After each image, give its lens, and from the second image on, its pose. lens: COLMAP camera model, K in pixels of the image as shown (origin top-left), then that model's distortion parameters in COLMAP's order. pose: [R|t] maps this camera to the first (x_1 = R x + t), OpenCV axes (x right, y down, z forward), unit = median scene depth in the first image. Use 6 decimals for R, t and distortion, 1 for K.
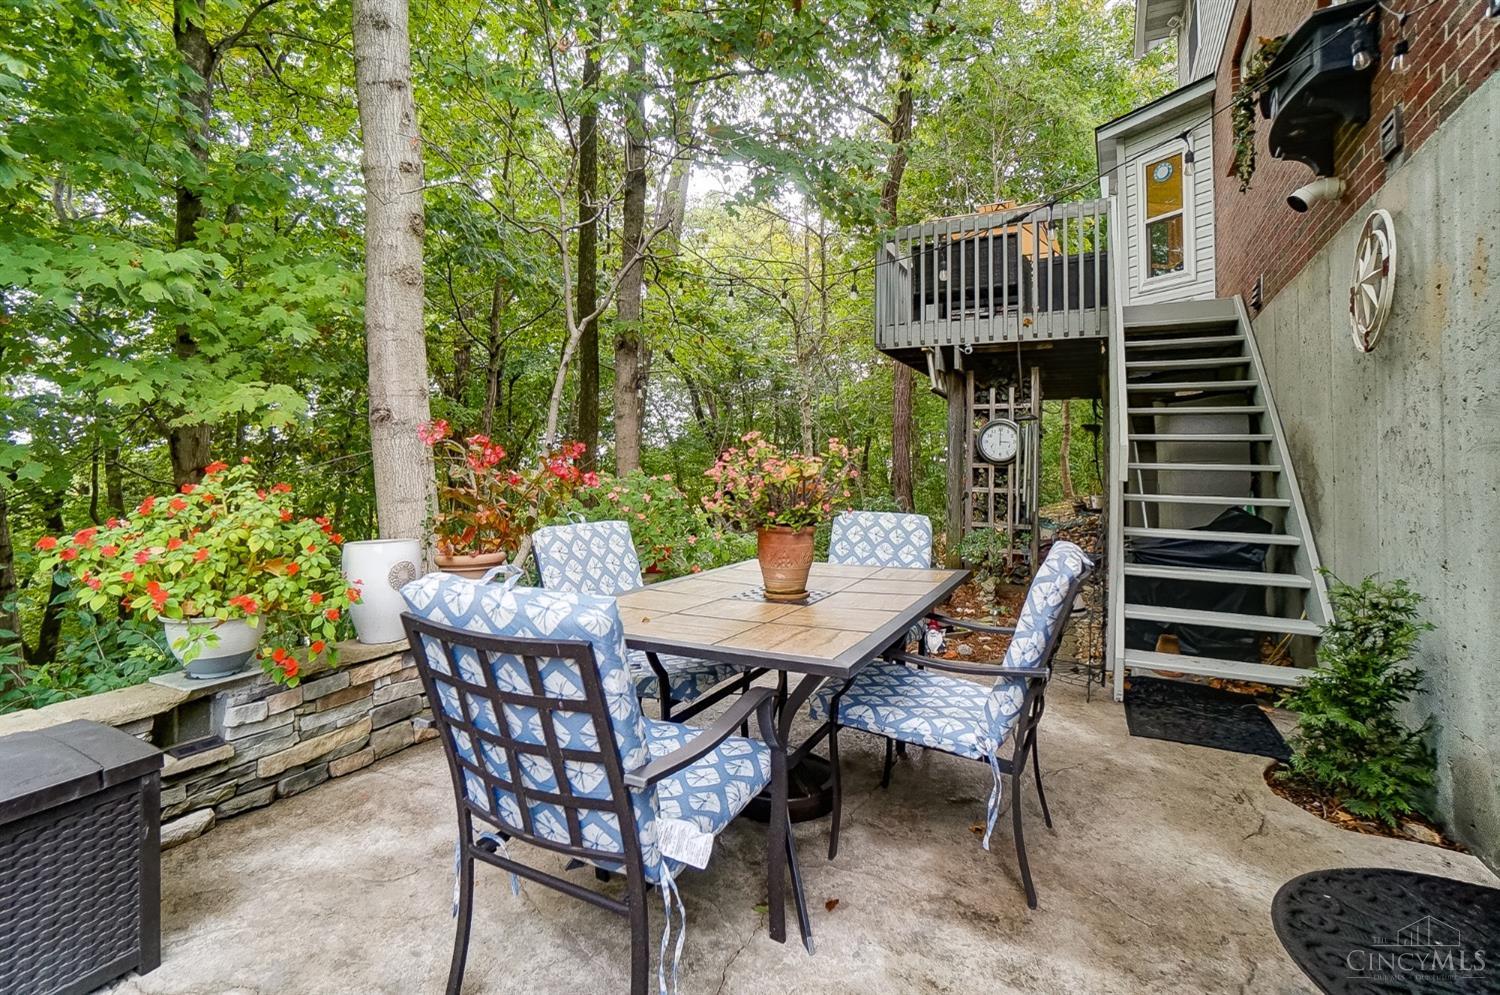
lens RADIAL K [[657.2, 0, 743.5], [0, 657.2, 443.5], [0, 0, 1]] dist [-0.046959, 0.010556]
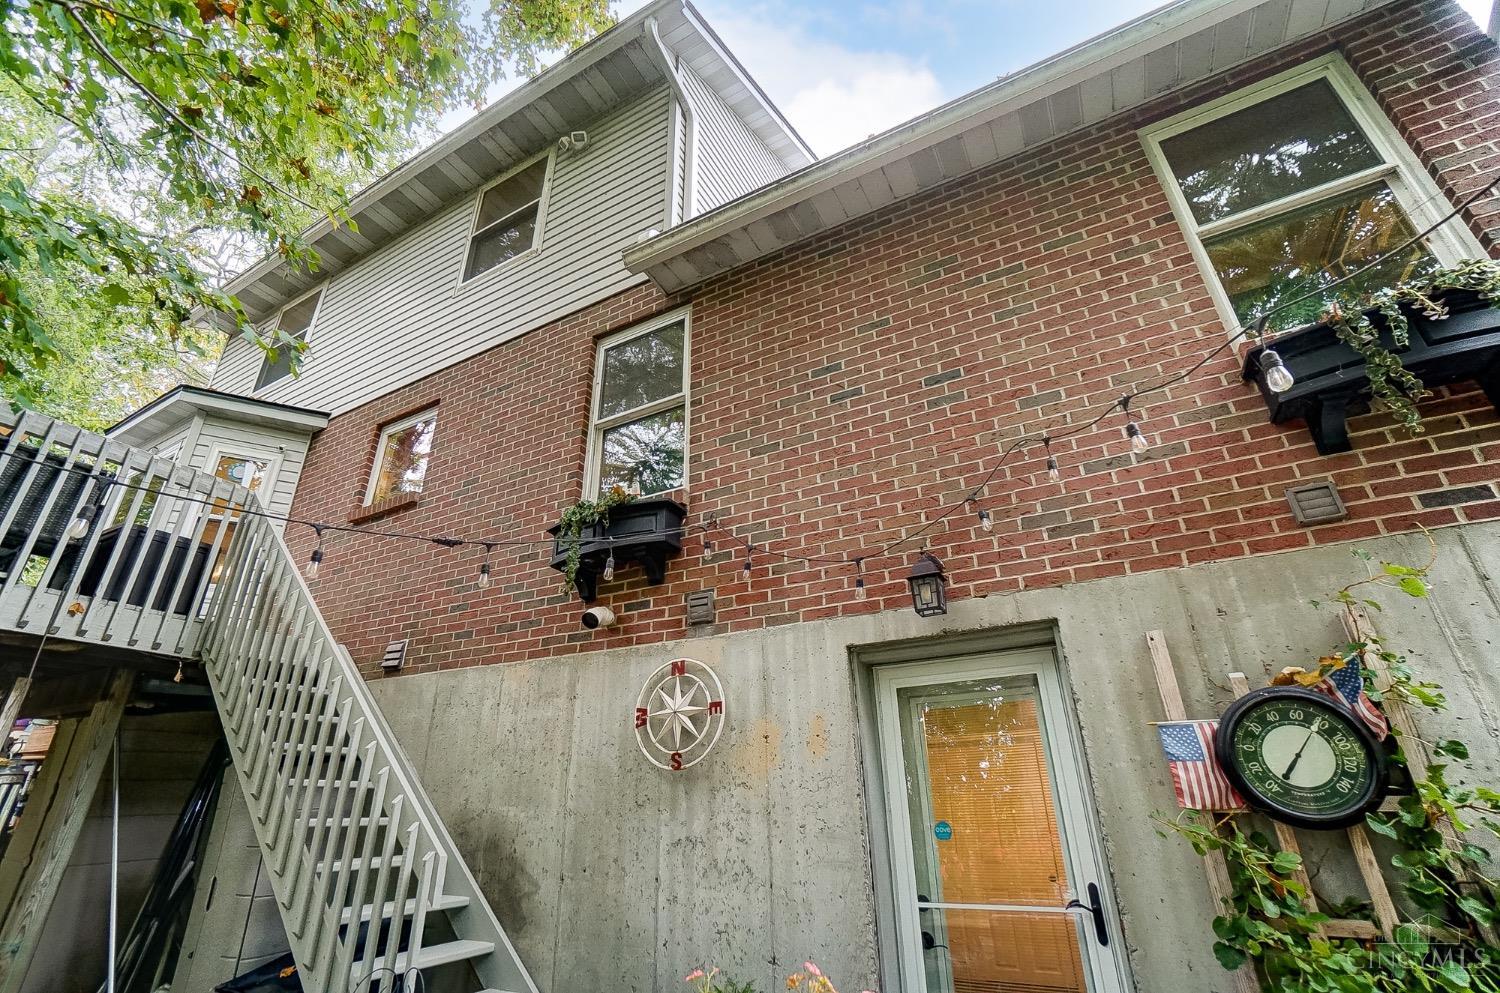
lens RADIAL K [[657.2, 0, 724.9], [0, 657.2, 513.2], [0, 0, 1]] dist [-0.046959, 0.010556]
pose [[0.015052, 0.389189, 0.921035, -0.176479], [-0.020758, 0.921062, -0.388862, -0.051630], [-0.999671, -0.013266, 0.021943, 0.402316]]
